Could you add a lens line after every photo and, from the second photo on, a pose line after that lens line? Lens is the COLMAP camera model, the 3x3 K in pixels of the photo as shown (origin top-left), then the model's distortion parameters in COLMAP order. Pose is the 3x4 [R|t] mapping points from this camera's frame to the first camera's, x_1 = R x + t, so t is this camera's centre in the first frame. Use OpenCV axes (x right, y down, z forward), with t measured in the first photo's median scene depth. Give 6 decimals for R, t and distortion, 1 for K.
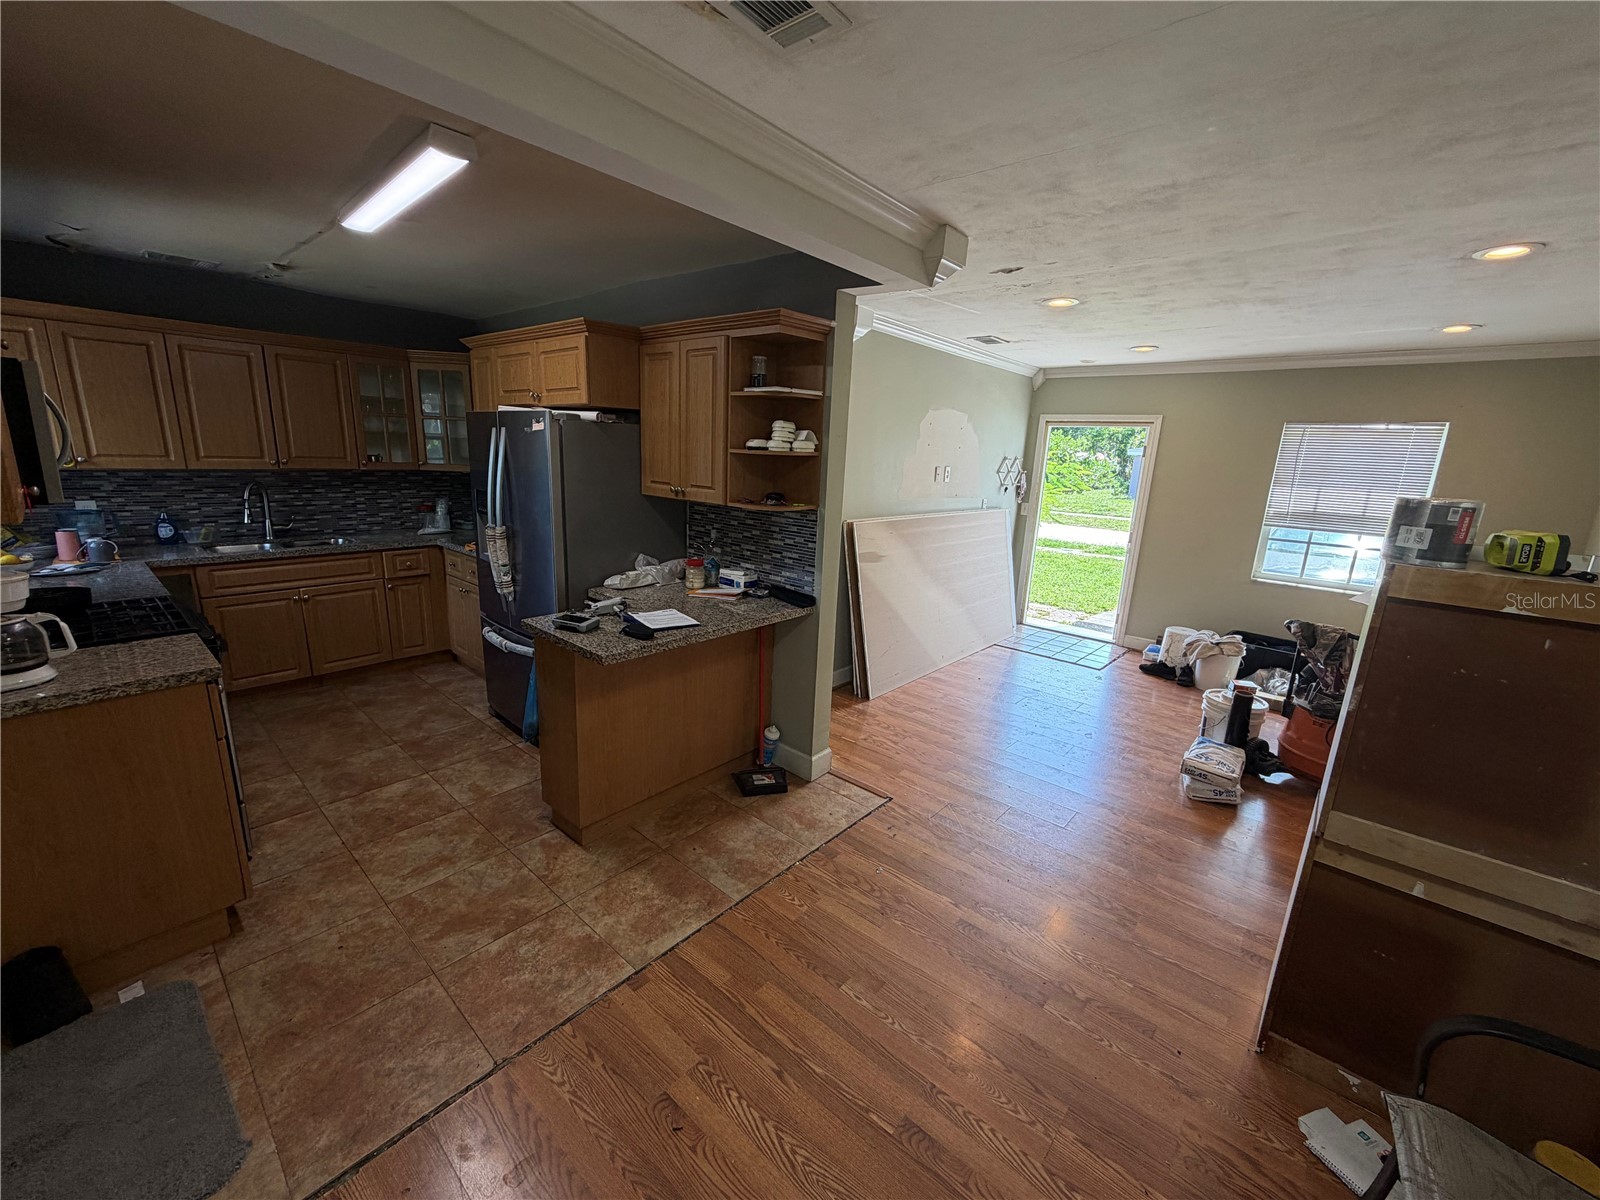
lens RADIAL K [[637.2, 0, 796.9], [0, 637.2, 600.4], [0, 0, 1]] dist [0.000779, 0.000310]
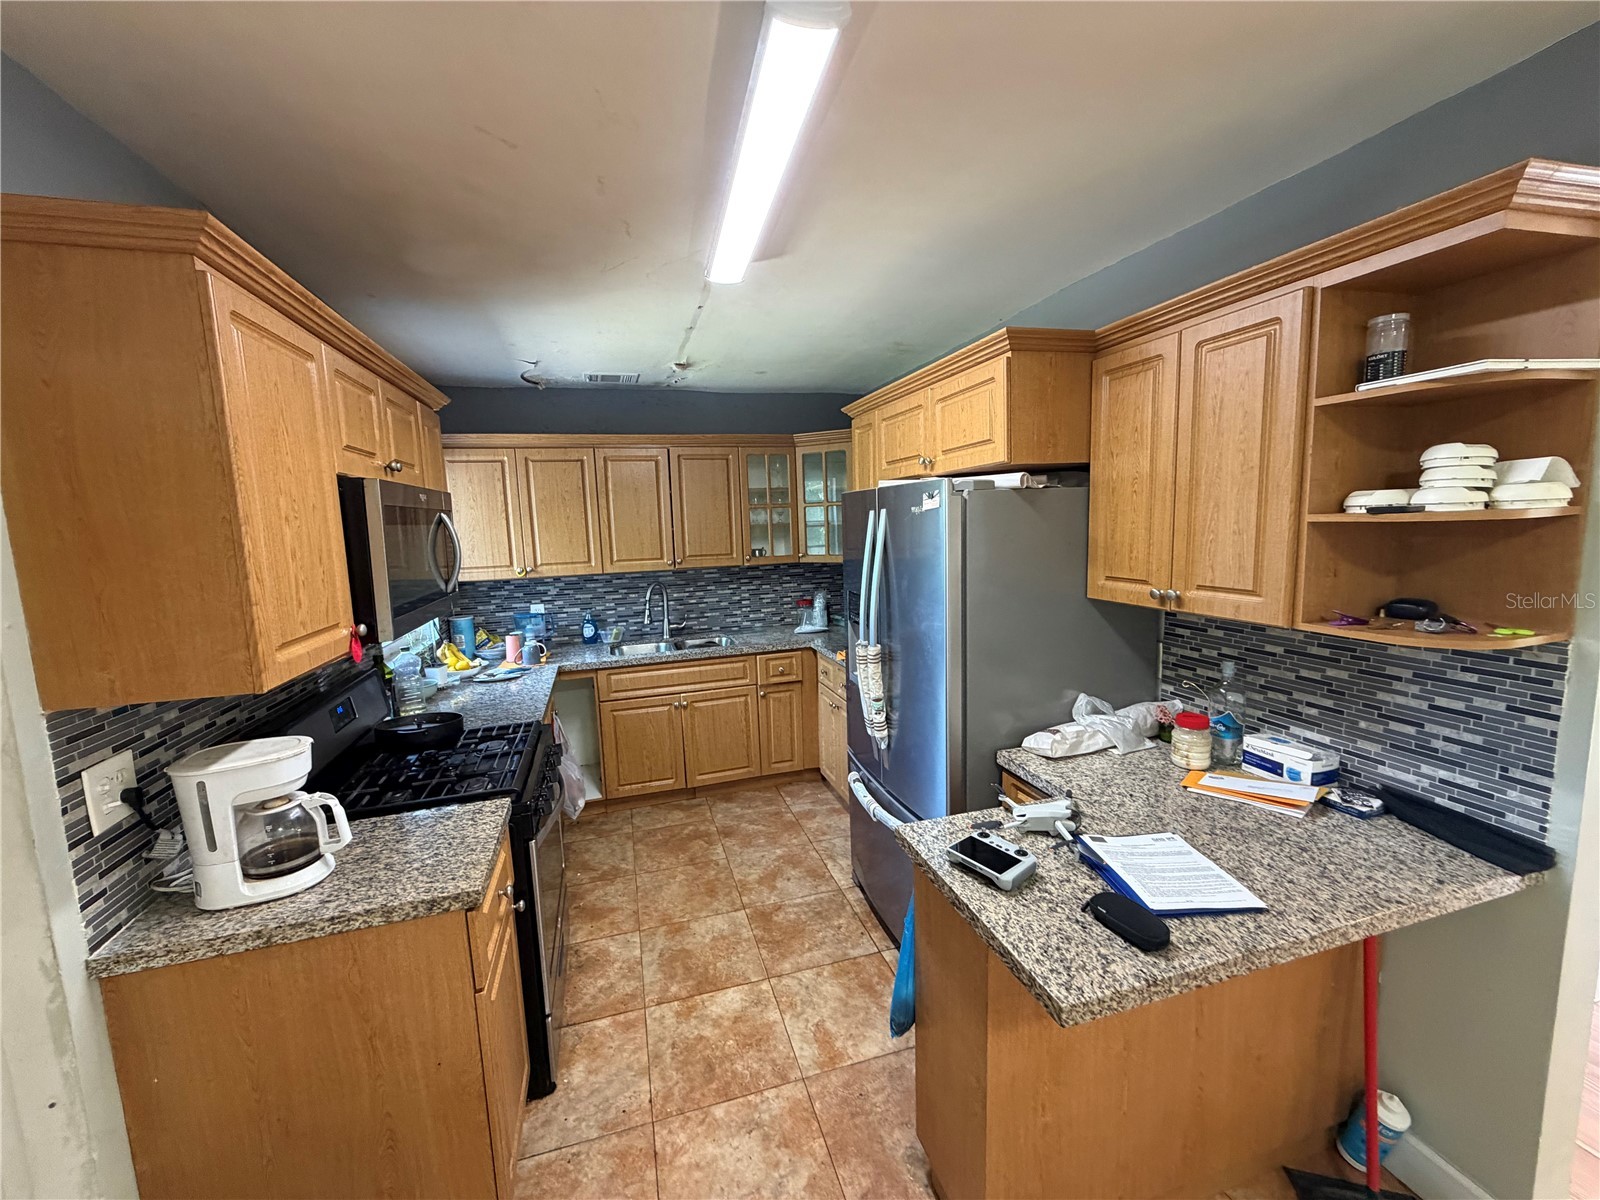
lens RADIAL K [[637.2, 0, 792.8], [0, 637.2, 598.2], [0, 0, 1]] dist [0.000779, 0.000310]
pose [[0.838736, -0.005144, -0.544513, -0.150256], [-0.056378, 0.993761, -0.096228, -0.093239], [0.541611, 0.111409, 0.833214, 0.343809]]
